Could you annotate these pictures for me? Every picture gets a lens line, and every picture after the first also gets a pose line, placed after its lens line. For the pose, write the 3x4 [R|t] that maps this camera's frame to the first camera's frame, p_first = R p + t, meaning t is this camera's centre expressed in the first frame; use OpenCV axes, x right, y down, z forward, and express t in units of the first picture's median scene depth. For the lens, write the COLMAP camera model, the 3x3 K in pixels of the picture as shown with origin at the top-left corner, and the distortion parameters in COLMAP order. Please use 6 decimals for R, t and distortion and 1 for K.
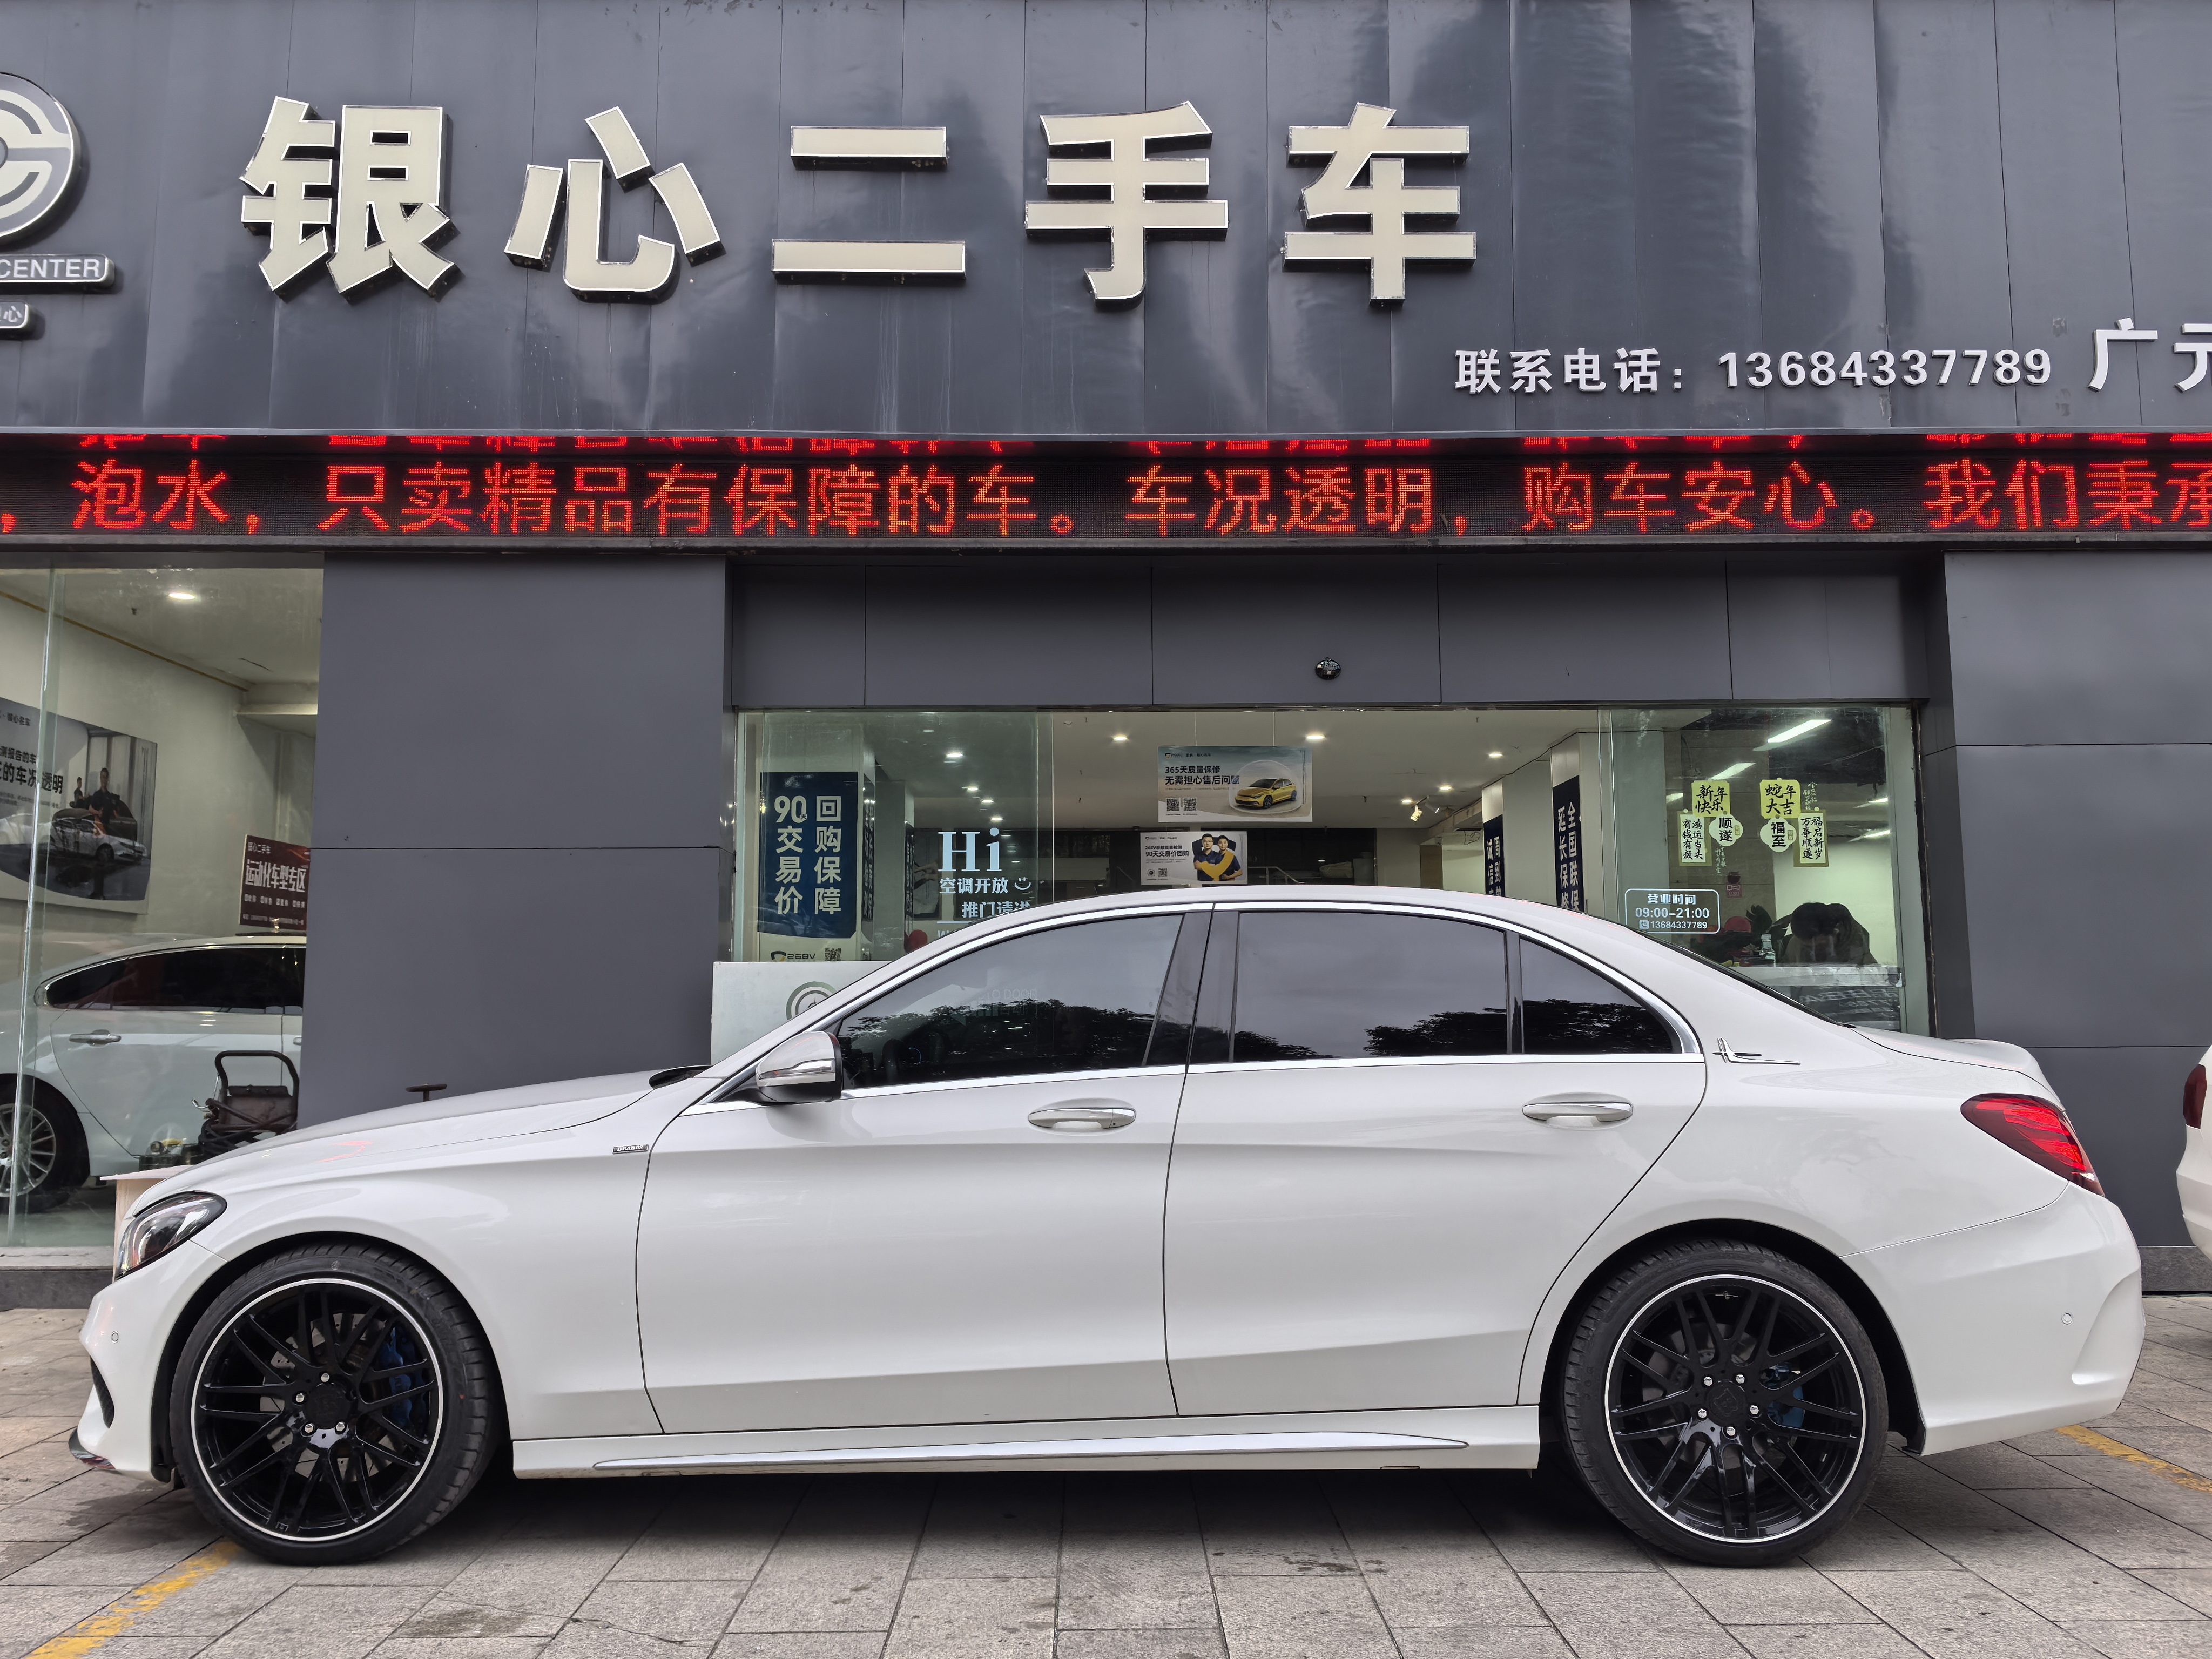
lens RADIAL K [[1717.1, 0, 1118.8], [0, 1717.1, 830.8], [0, 0, 1]] dist [0.086289, -0.108115]
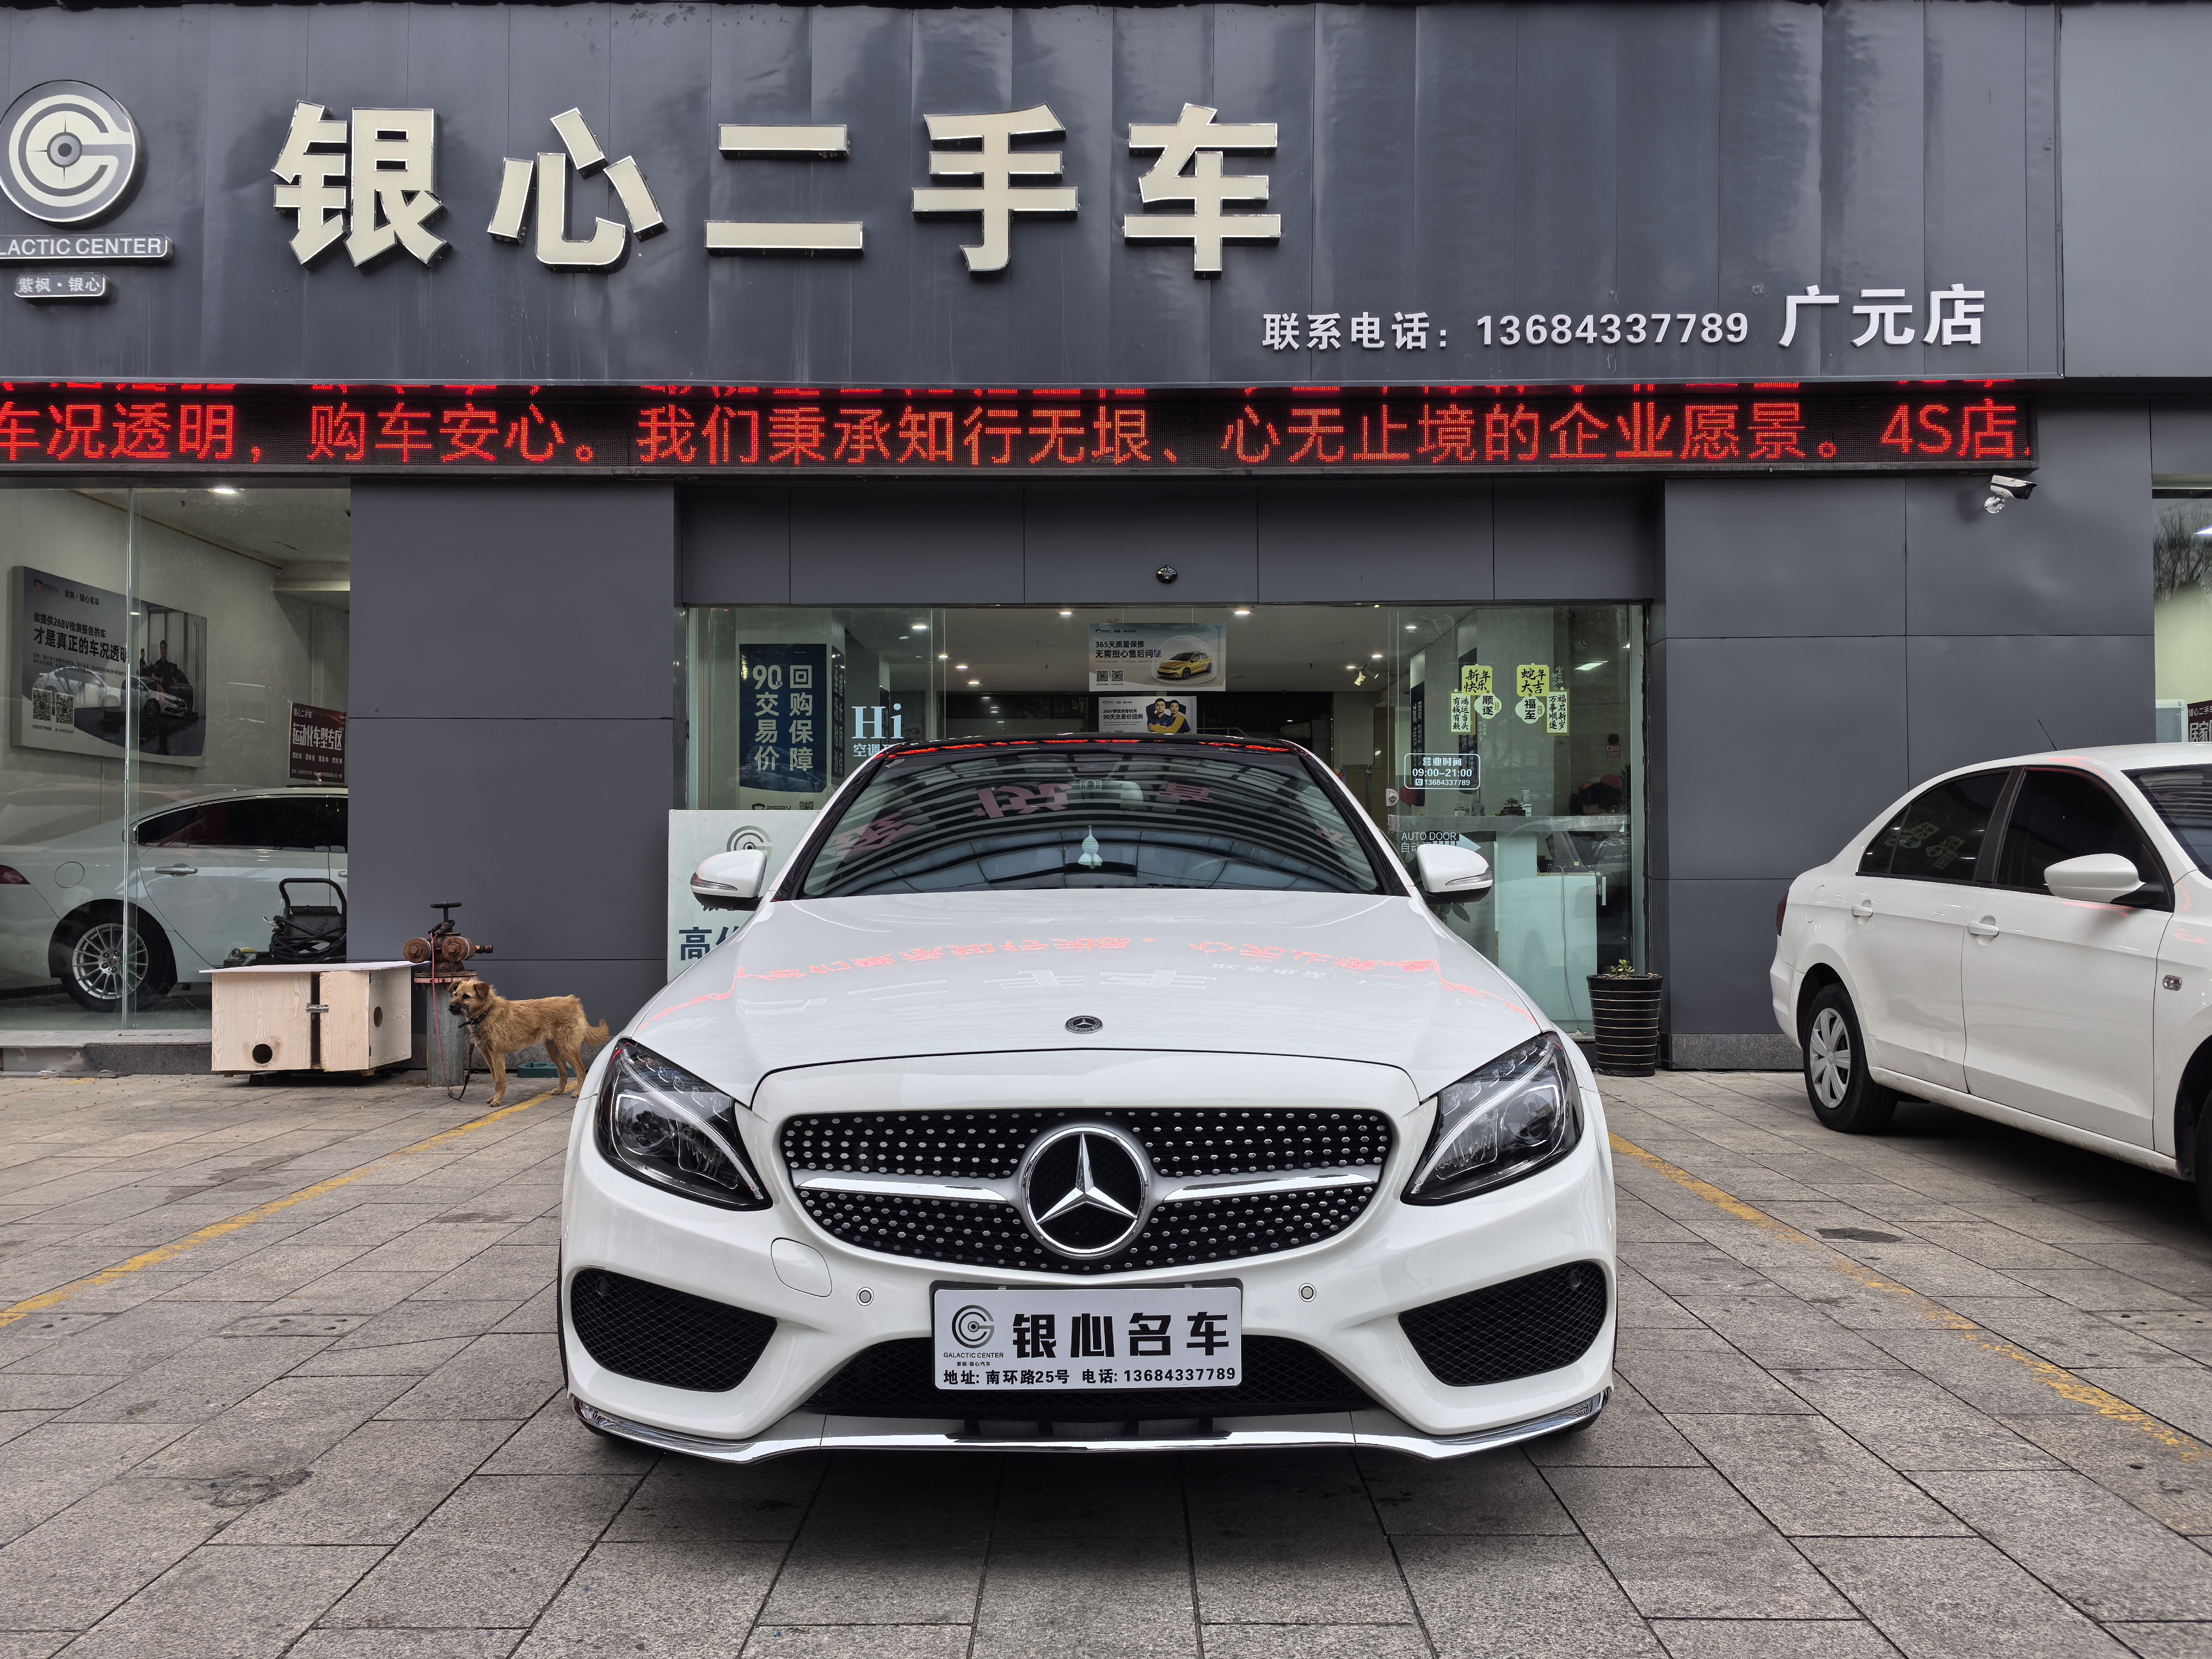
lens RADIAL K [[1695.1, 0, 1110.7], [0, 1695.1, 831.6], [0, 0, 1]] dist [0.083274, -0.104303]
pose [[0.999916, 0.003196, -0.012595, 0.102600], [-0.002123, 0.996435, 0.084337, -0.013820], [0.012819, -0.084303, 0.996358, -0.236381]]
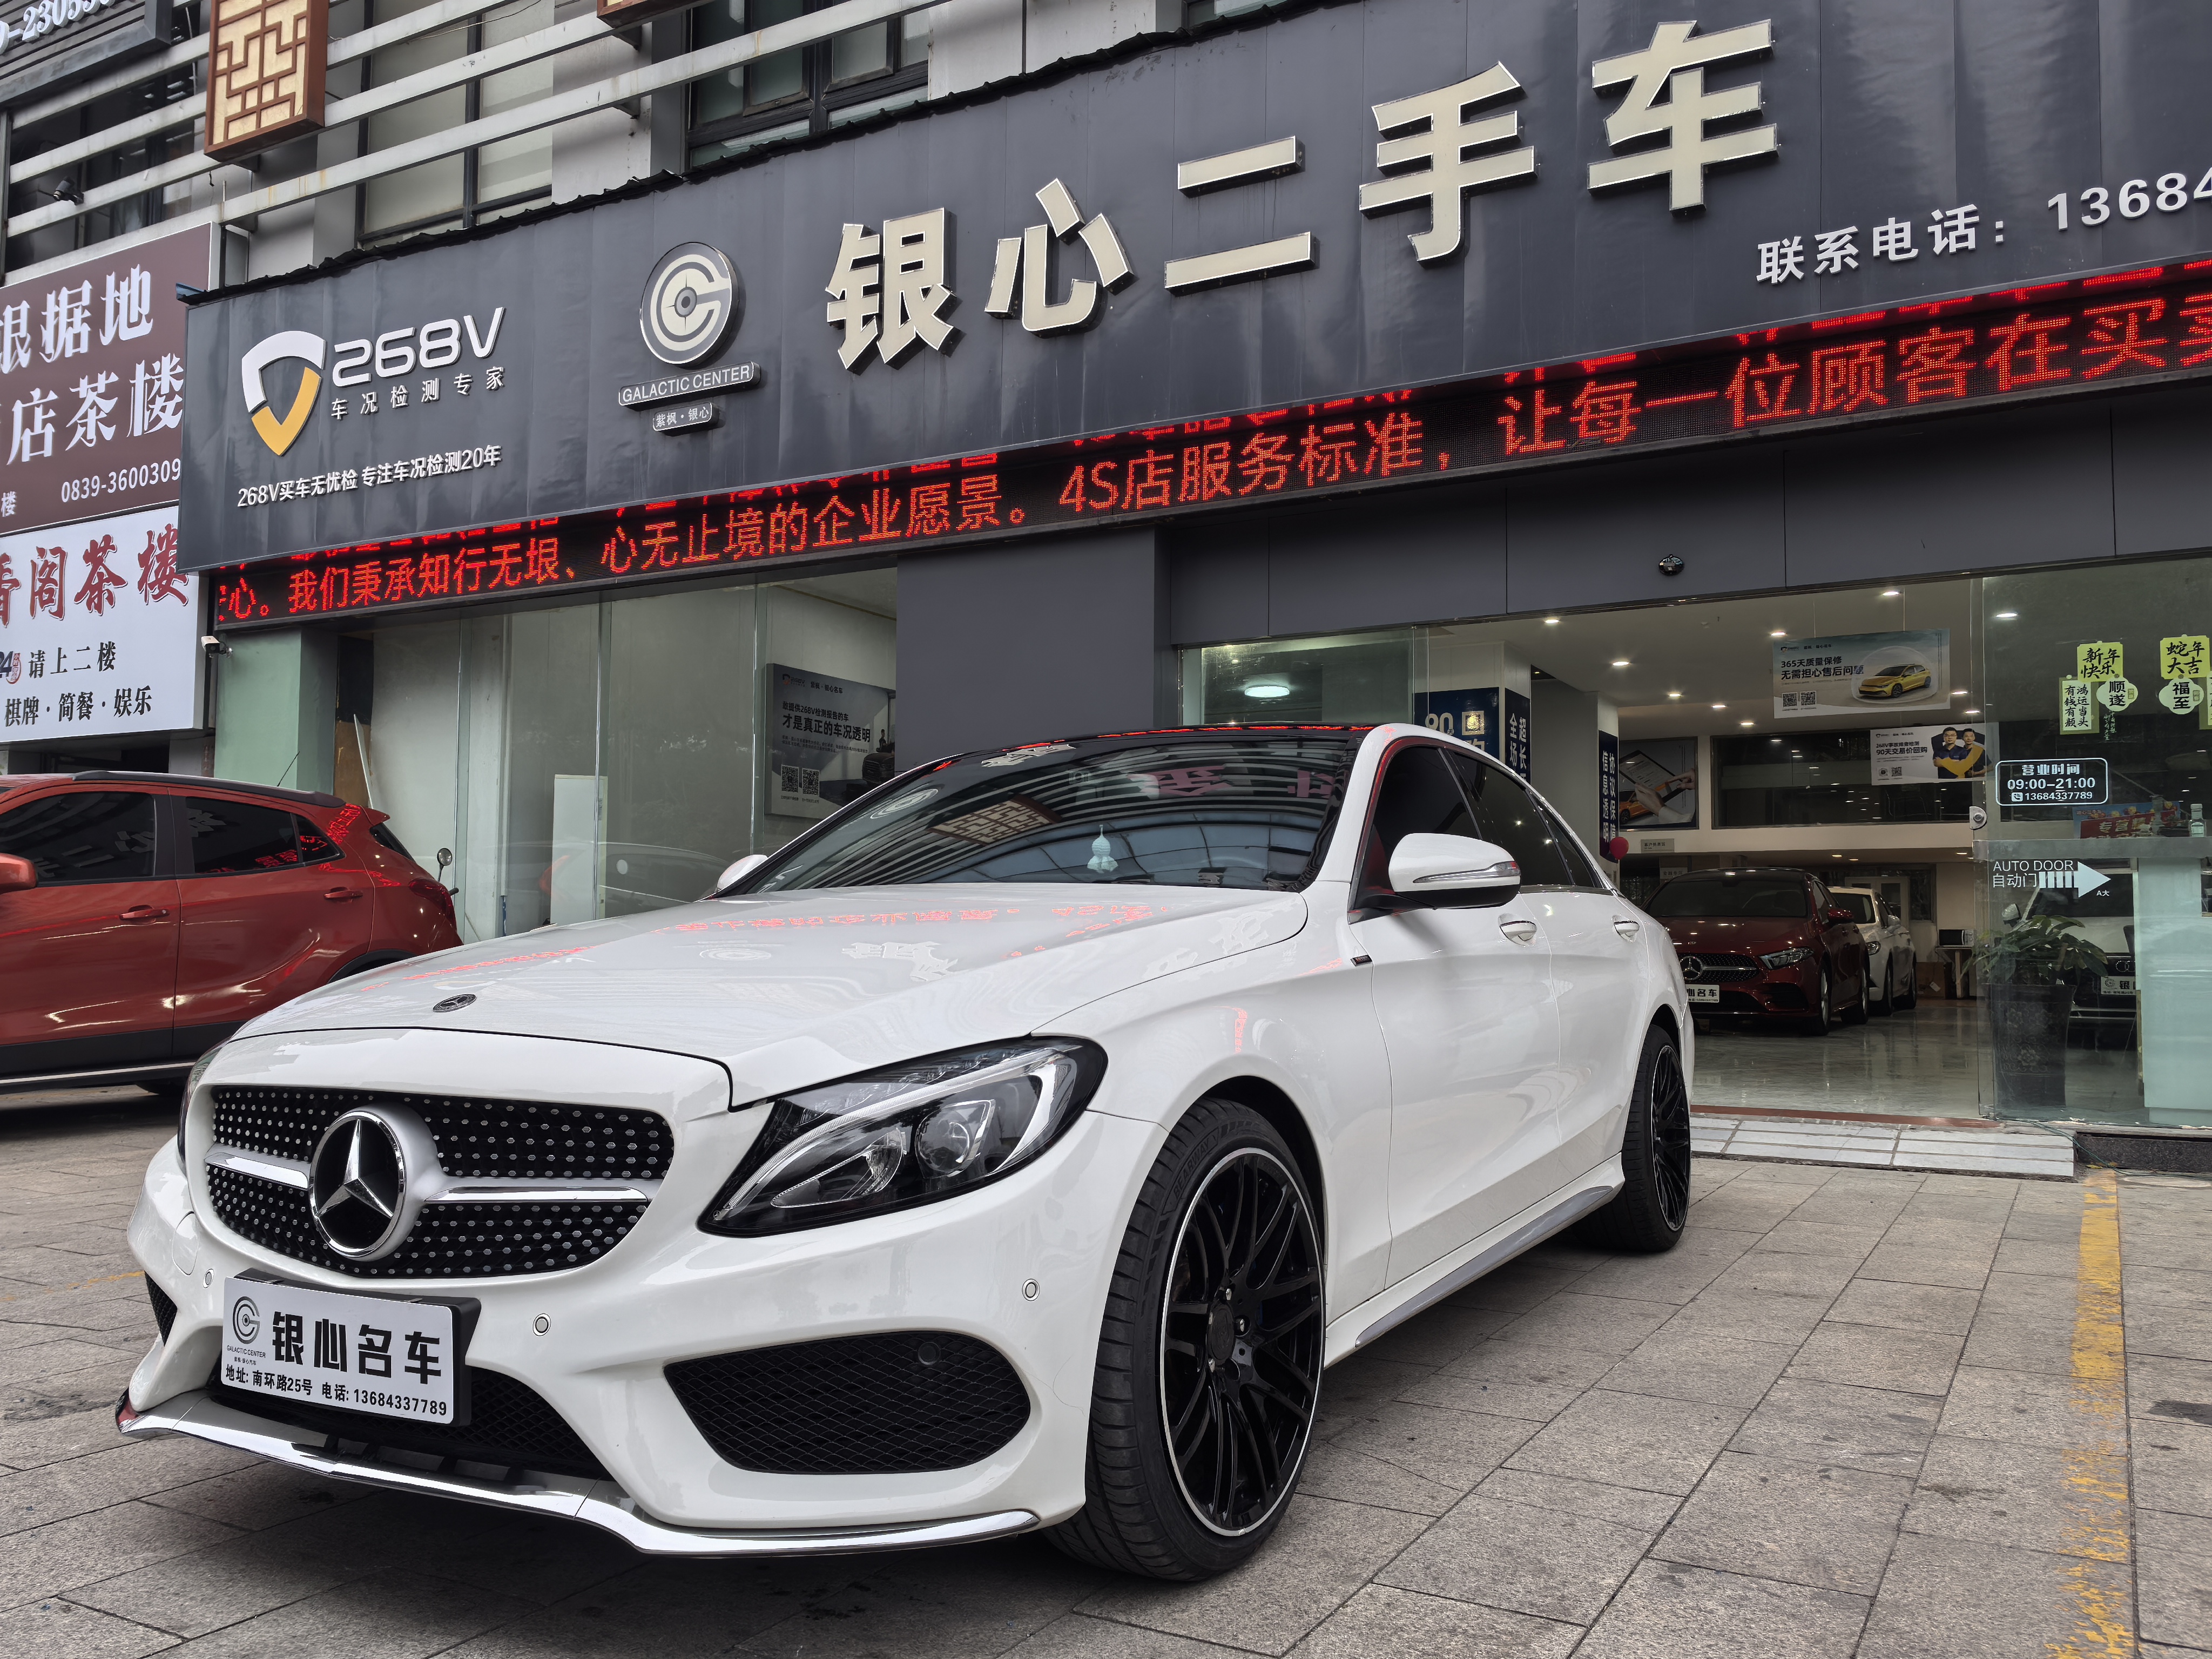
lens RADIAL K [[1717.1, 0, 1118.8], [0, 1717.1, 830.8], [0, 0, 1]] dist [0.086289, -0.108115]
pose [[0.871002, -0.021995, -0.490787, 0.363289], [0.043989, 0.998476, 0.033321, 0.019378], [0.489306, -0.050612, 0.870642, -0.104727]]
